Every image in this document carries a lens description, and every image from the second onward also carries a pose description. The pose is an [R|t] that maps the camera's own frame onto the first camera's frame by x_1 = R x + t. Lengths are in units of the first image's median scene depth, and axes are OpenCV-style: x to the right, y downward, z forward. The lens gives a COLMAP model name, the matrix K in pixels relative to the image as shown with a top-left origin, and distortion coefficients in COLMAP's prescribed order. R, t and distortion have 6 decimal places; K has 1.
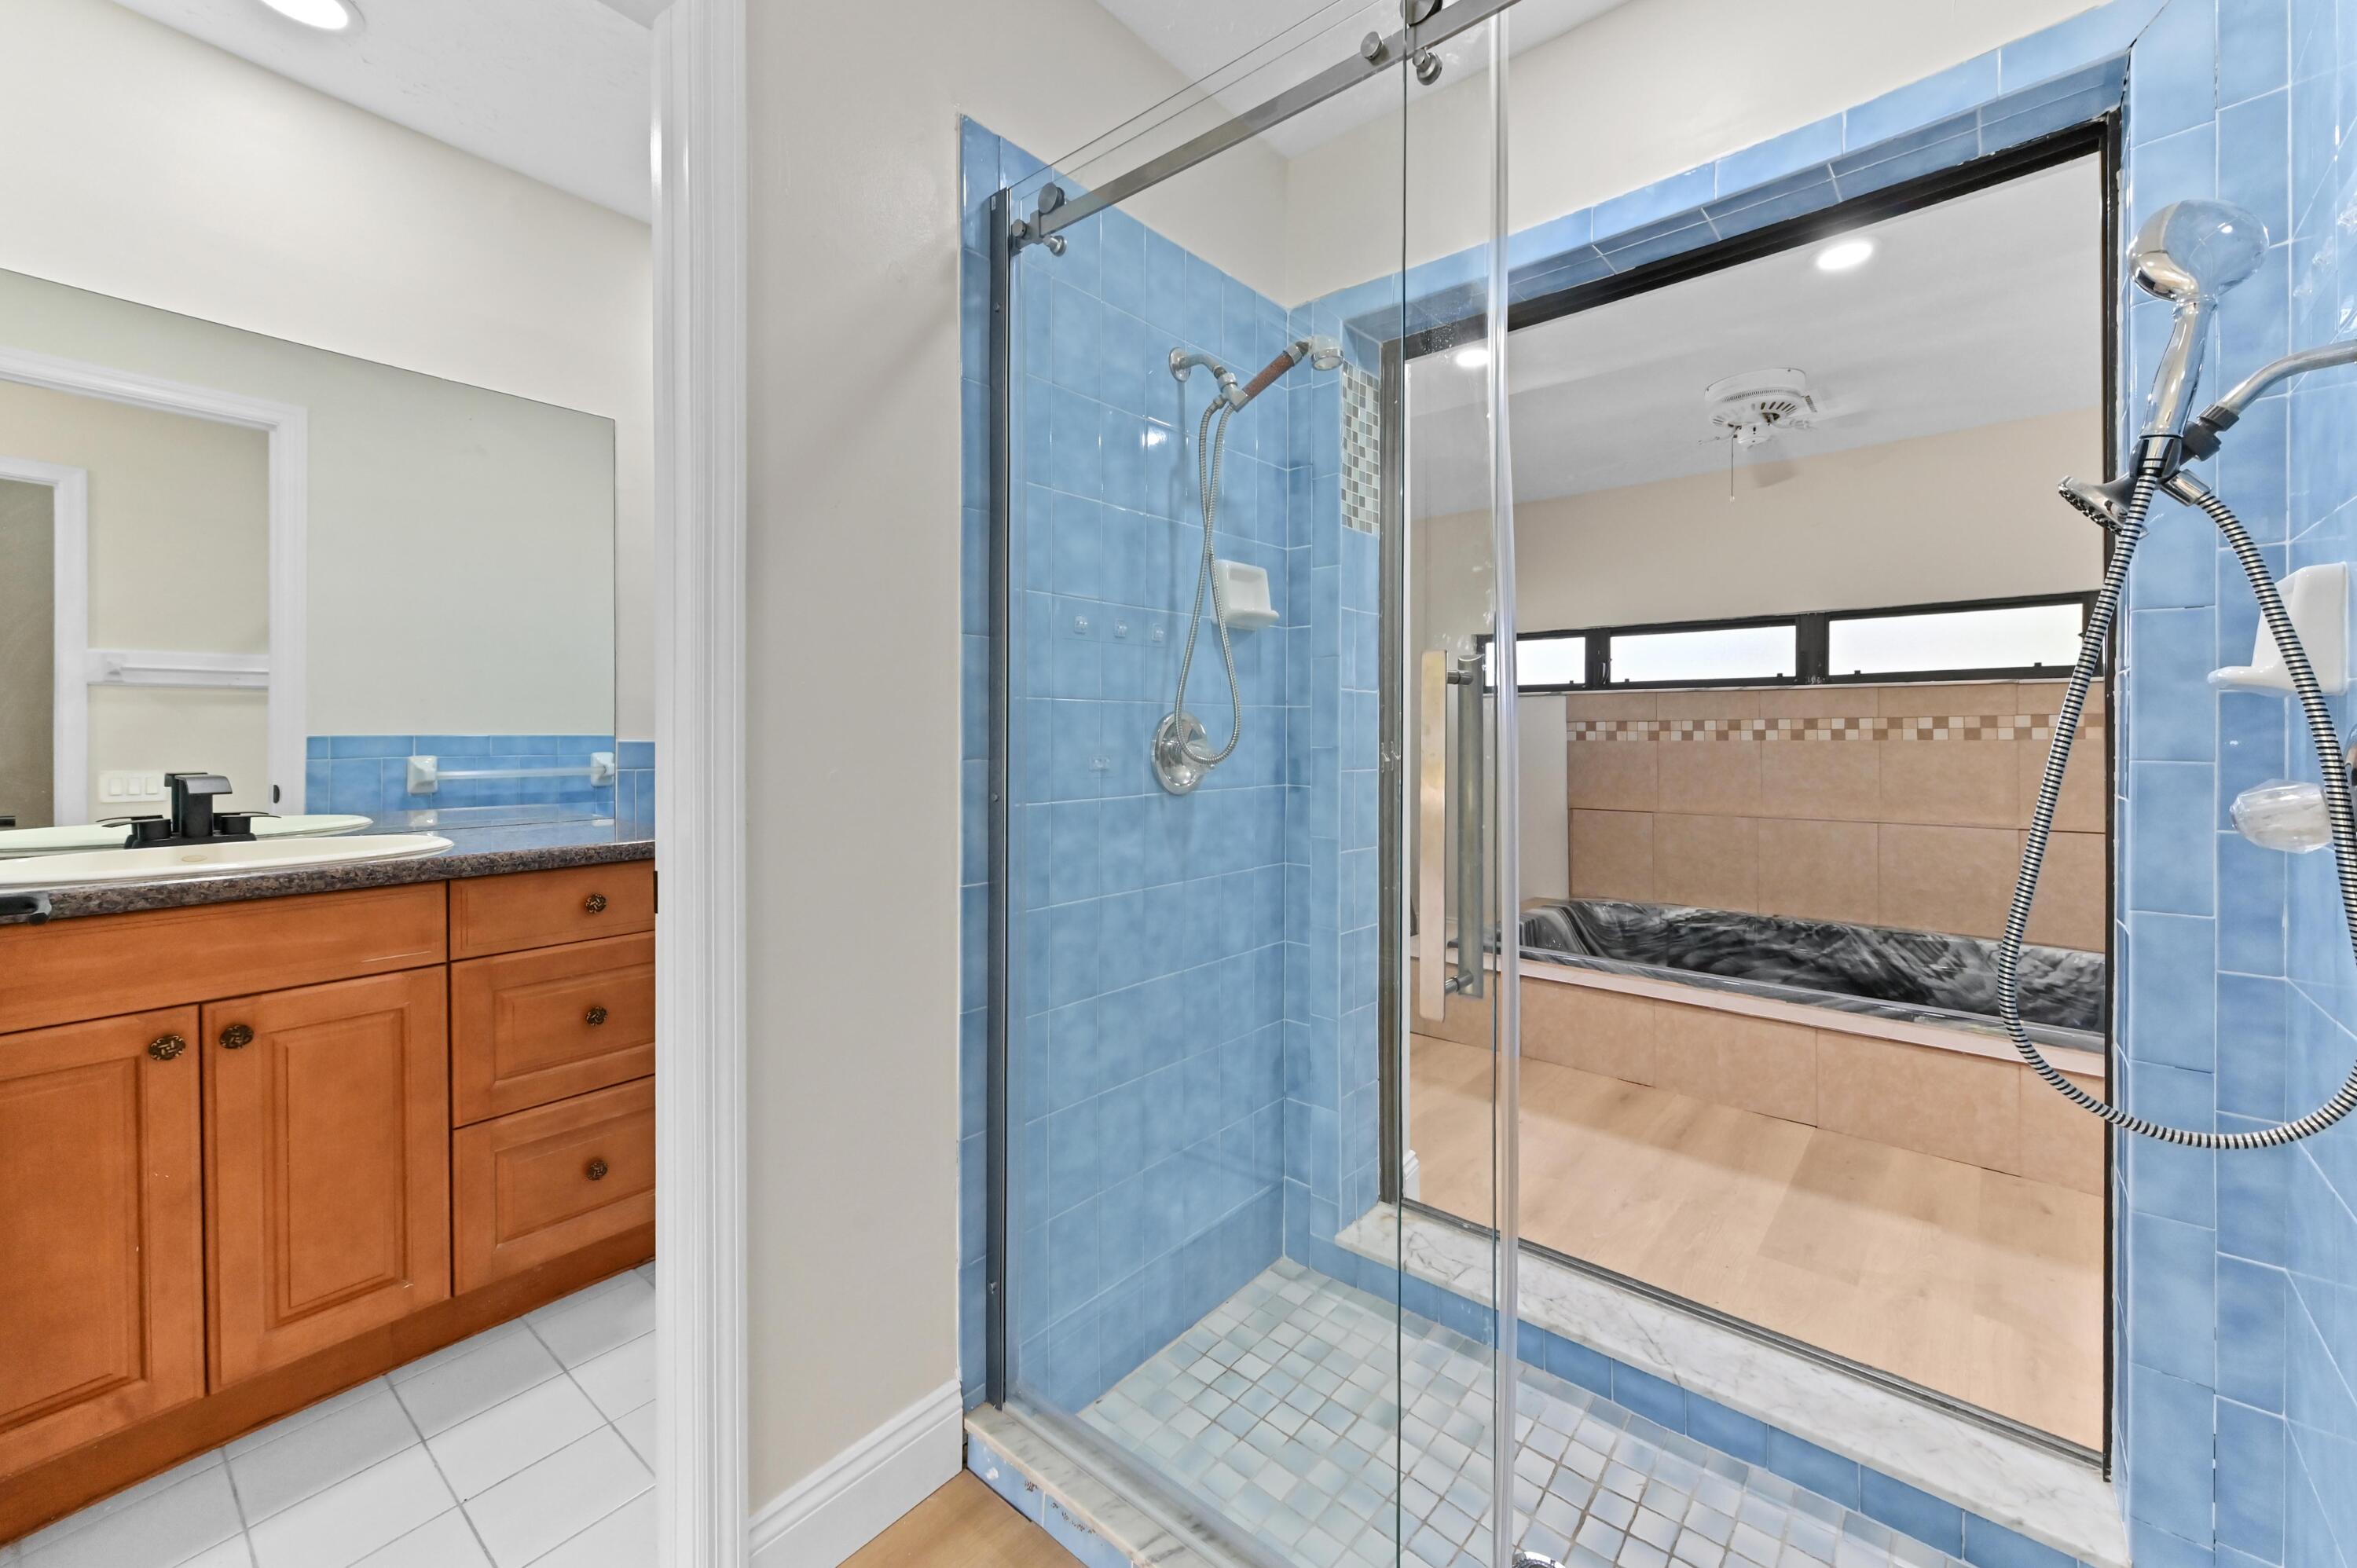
lens RADIAL K [[943.7, 0, 1177.0], [0, 943.7, 729.1], [0, 0, 1]] dist [0.007414, 0.002894]
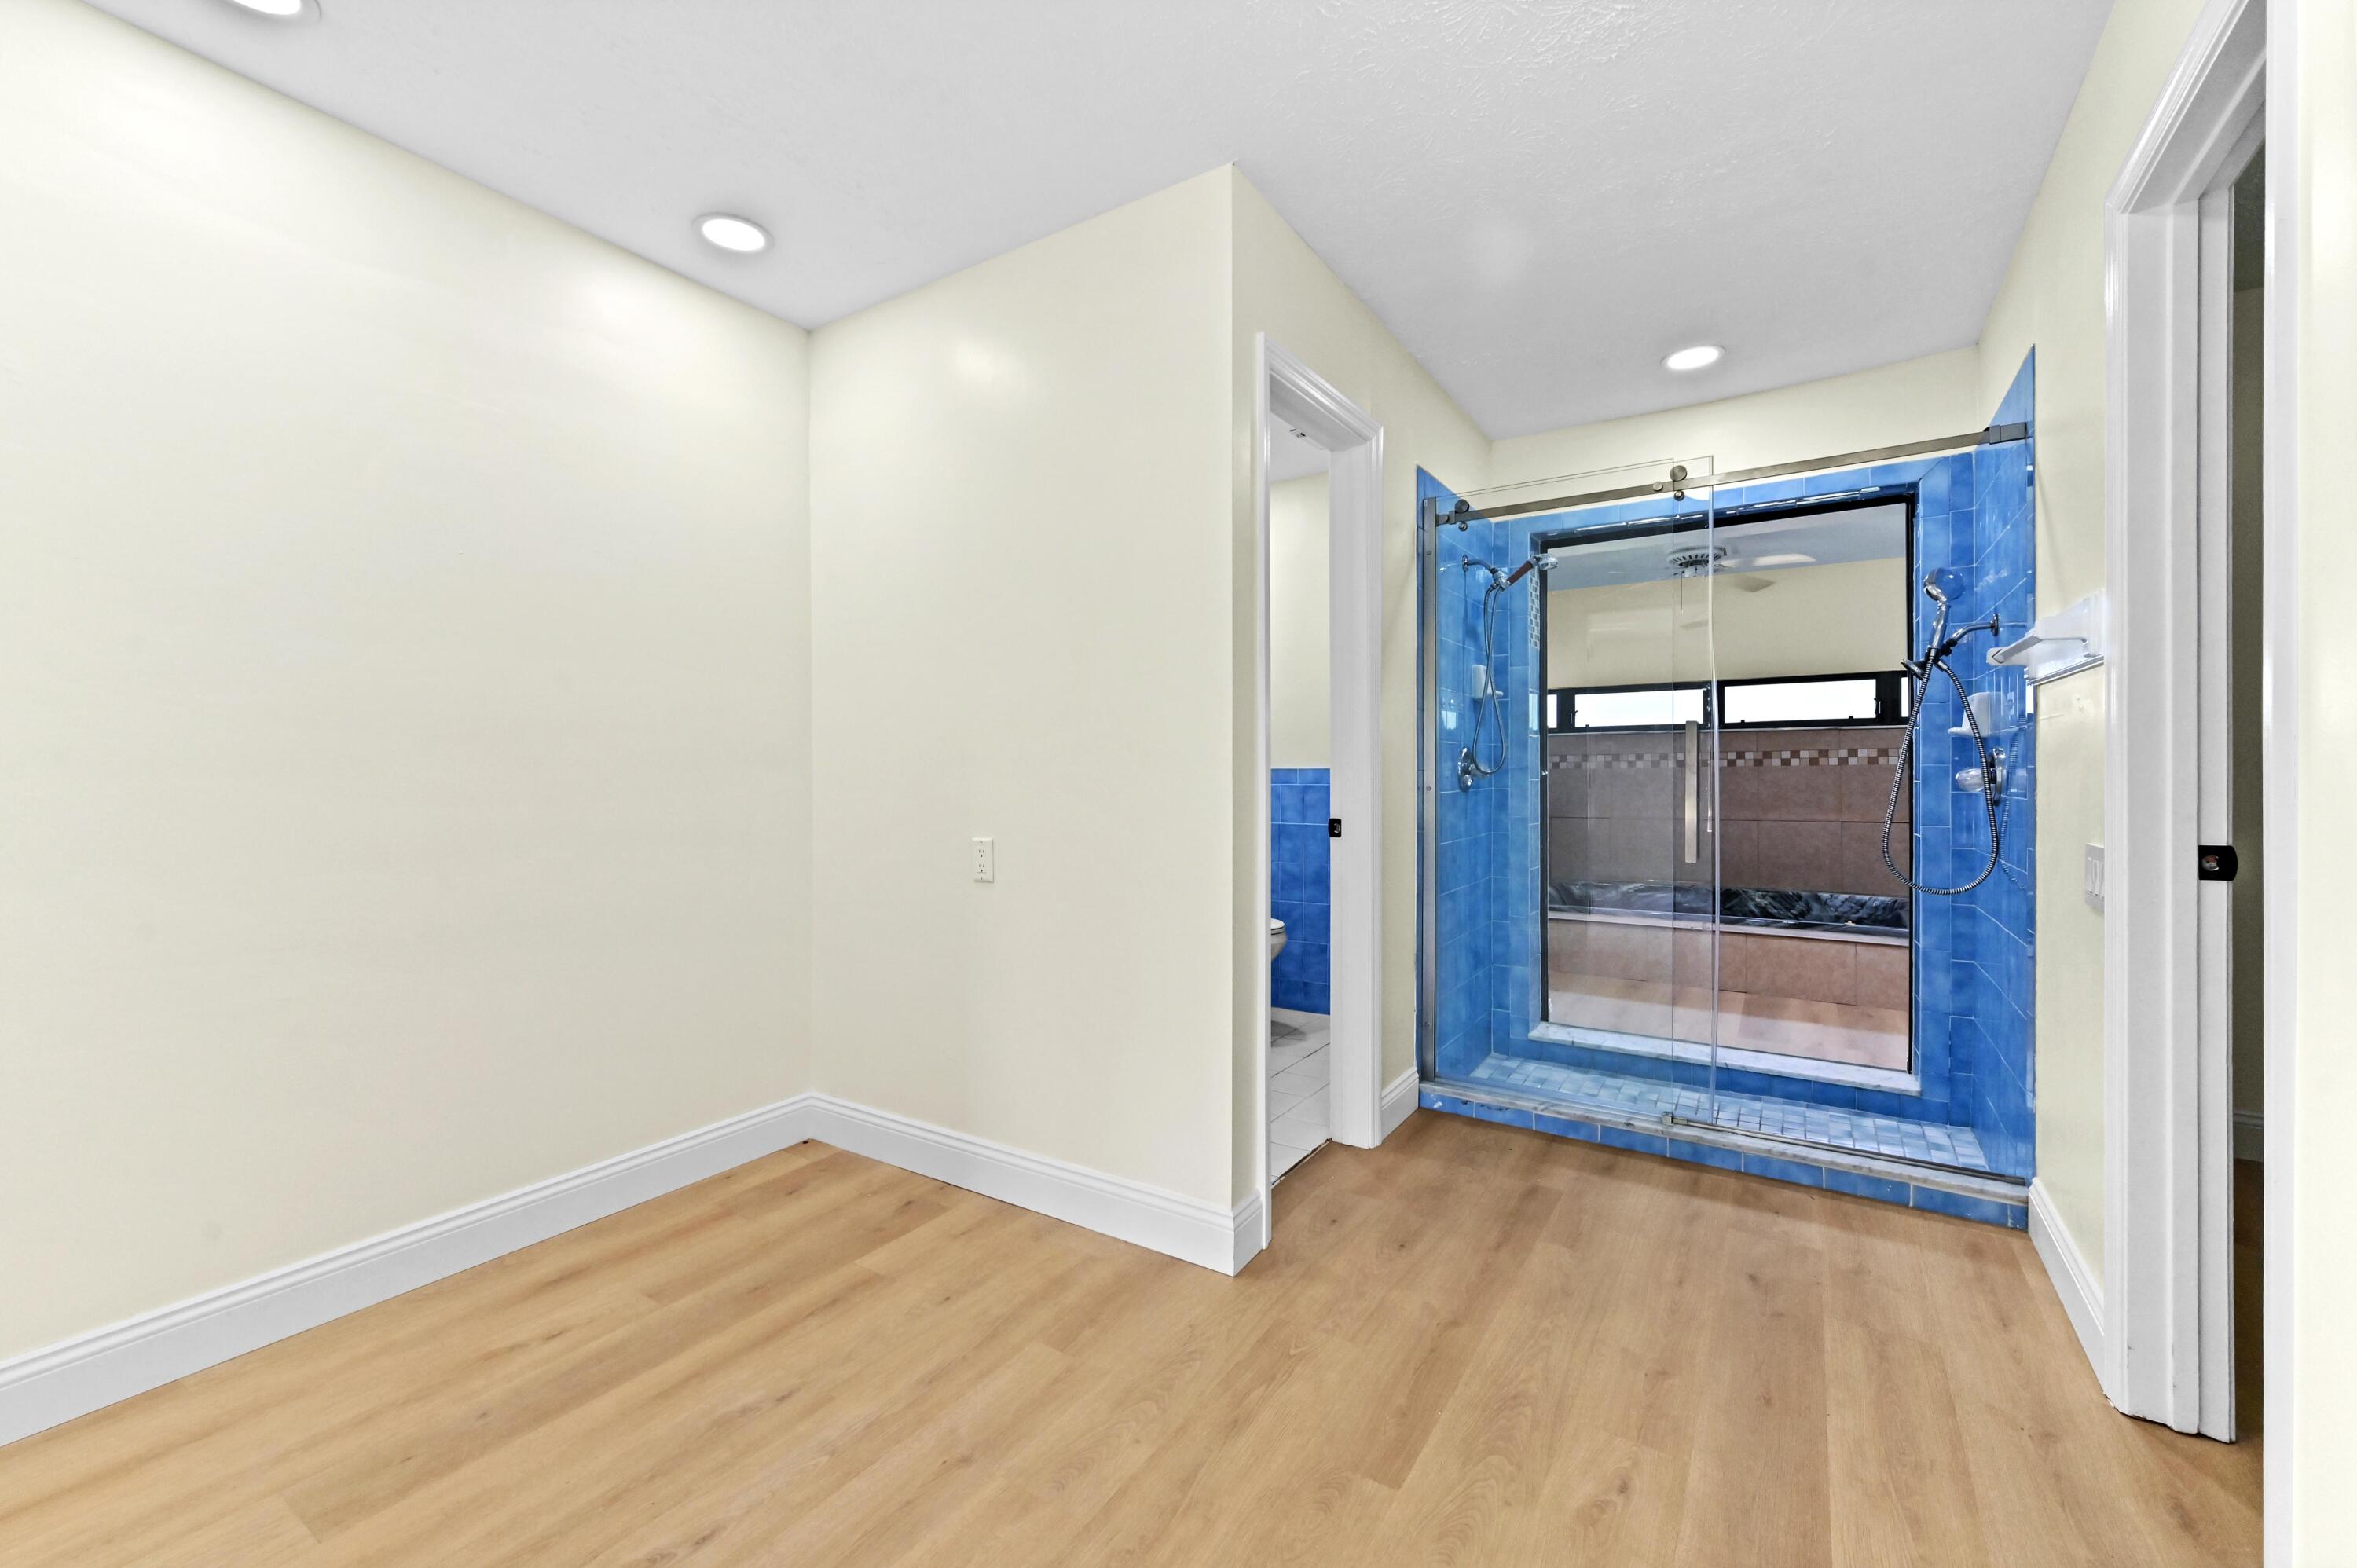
lens RADIAL K [[920.0, 0, 1180.1], [0, 920.0, 768.6], [0, 0, 1]] dist [0.009395, -0.000038]
pose [[0.991002, -0.004540, 0.133766, -0.594367], [0.004554, 0.999990, 0.000200, 0.017498], [-0.133766, 0.000411, 0.991013, -0.543759]]
